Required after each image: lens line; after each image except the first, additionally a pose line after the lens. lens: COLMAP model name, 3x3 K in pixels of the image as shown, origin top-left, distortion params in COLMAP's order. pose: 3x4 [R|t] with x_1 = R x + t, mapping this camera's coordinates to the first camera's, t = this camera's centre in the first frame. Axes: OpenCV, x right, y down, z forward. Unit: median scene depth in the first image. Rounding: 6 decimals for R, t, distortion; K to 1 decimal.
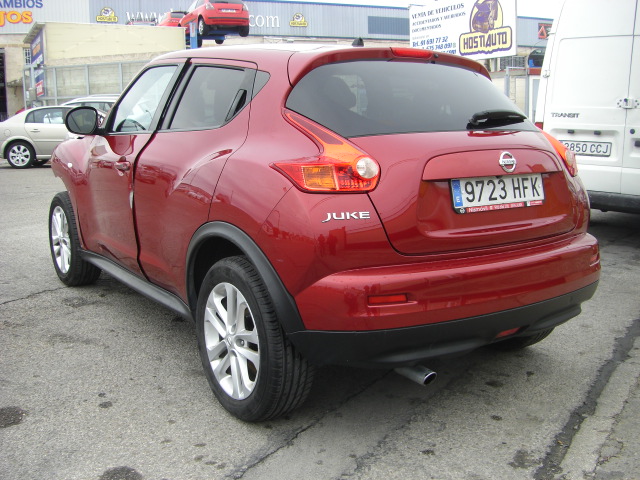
lens RADIAL K [[712.6, 0, 317.4], [0, 712.6, 241.0], [0, 0, 1]] dist [-0.122393, 0.000000]
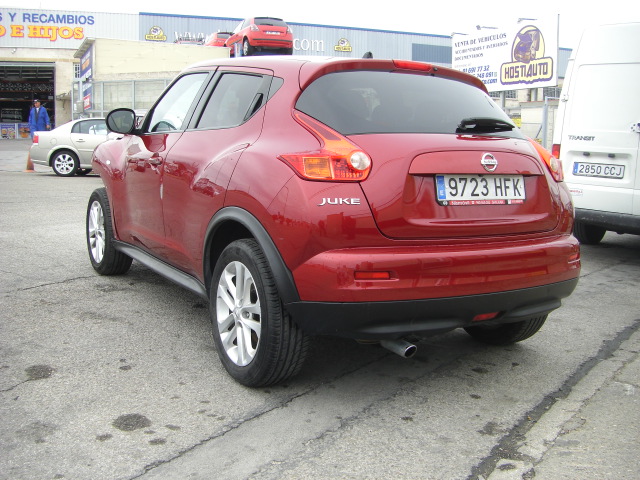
lens RADIAL K [[712.6, 0, 320.1], [0, 712.6, 241.1], [0, 0, 1]] dist [-0.122393, 0.000000]
pose [[0.997848, 0.041972, -0.050380, 0.057239], [-0.043657, 0.998507, -0.032818, 0.055463], [0.048927, 0.034947, 0.998191, -0.116702]]
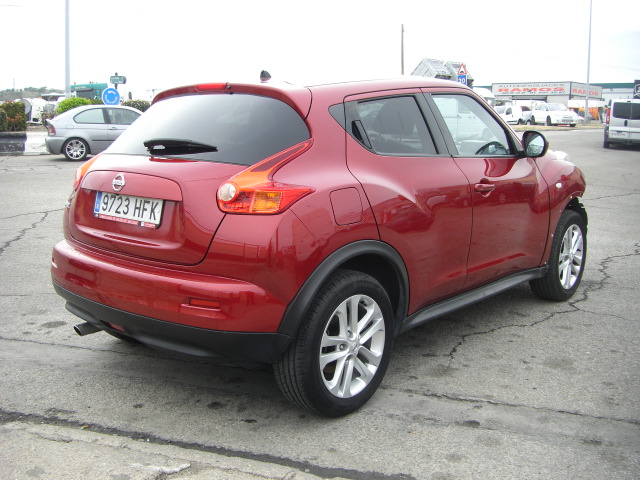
lens RADIAL K [[712.6, 0, 316.8], [0, 712.6, 240.5], [0, 0, 1]] dist [-0.122393, 0.000000]
pose [[0.217557, 0.170437, -0.961052, 1.352140], [-0.177742, 0.975090, 0.132691, -0.211496], [0.959727, 0.141951, 0.242432, 0.944555]]
